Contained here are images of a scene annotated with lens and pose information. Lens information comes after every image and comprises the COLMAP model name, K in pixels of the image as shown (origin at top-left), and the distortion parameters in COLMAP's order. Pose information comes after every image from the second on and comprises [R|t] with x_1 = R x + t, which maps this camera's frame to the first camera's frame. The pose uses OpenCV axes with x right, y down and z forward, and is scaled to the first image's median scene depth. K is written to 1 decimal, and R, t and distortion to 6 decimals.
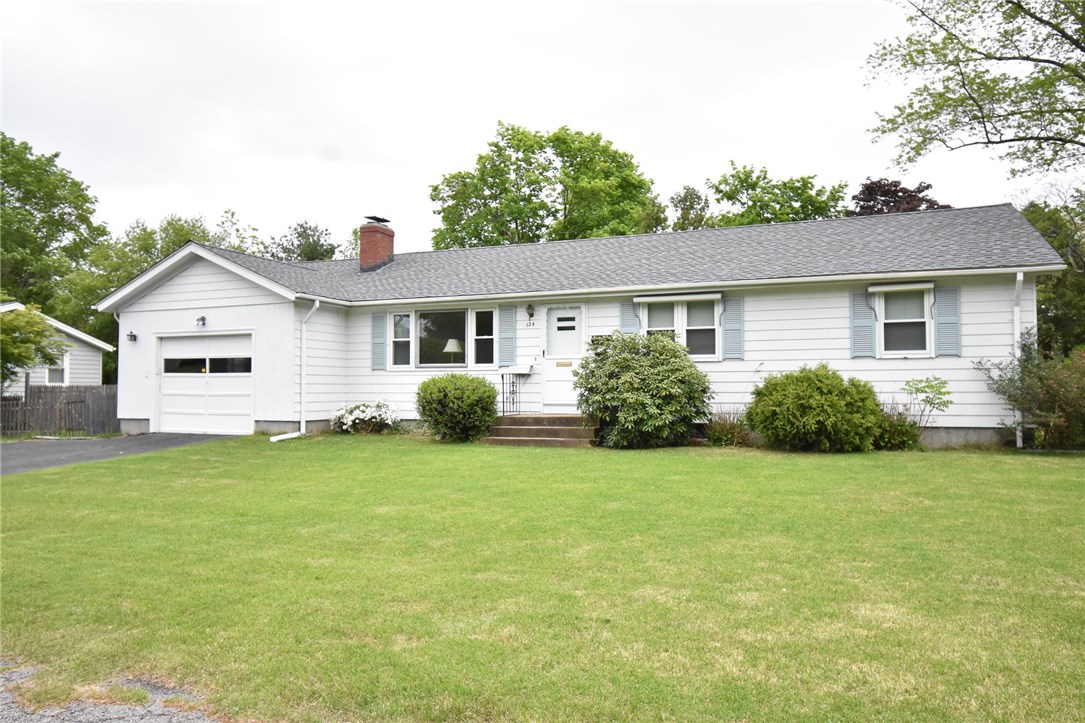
lens RADIAL K [[780.6, 0, 542.5], [0, 780.6, 361.5], [0, 0, 1]] dist [0.002071, -0.000184]
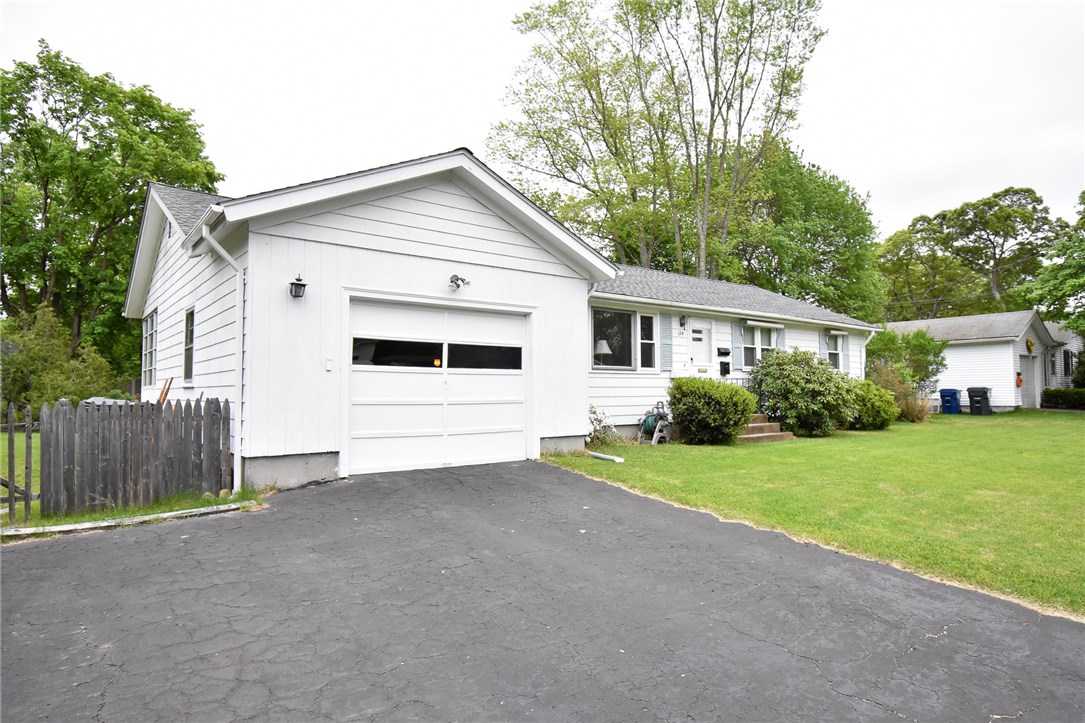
lens RADIAL K [[638.0, 0, 545.0], [0, 638.0, 377.6], [0, 0, 1]] dist [0.058746, -0.069701]
pose [[0.458116, 0.018364, 0.888703, -0.875220], [-0.021518, 0.999723, -0.009566, 0.027001], [-0.888632, -0.014740, 0.458384, 0.729089]]
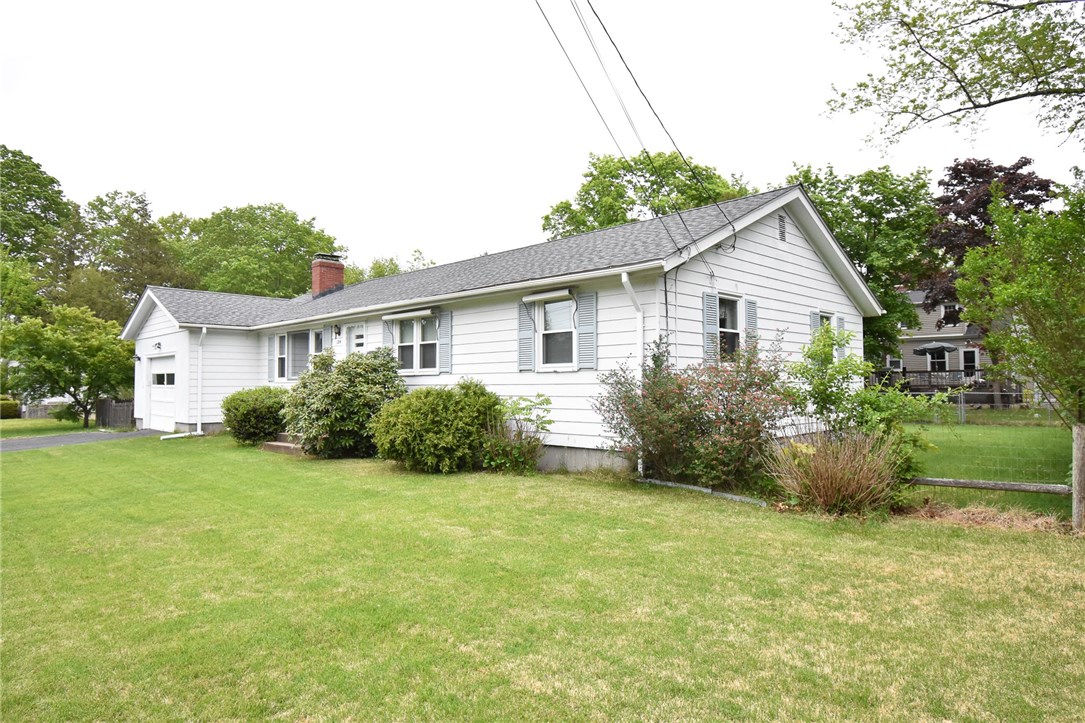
lens RADIAL K [[638.0, 0, 545.0], [0, 638.0, 377.6], [0, 0, 1]] dist [0.058746, -0.069701]
pose [[0.929500, -0.008400, -0.368727, 0.587590], [0.019610, 0.999452, 0.026665, -0.014393], [0.368301, -0.032016, 0.929155, 0.231914]]
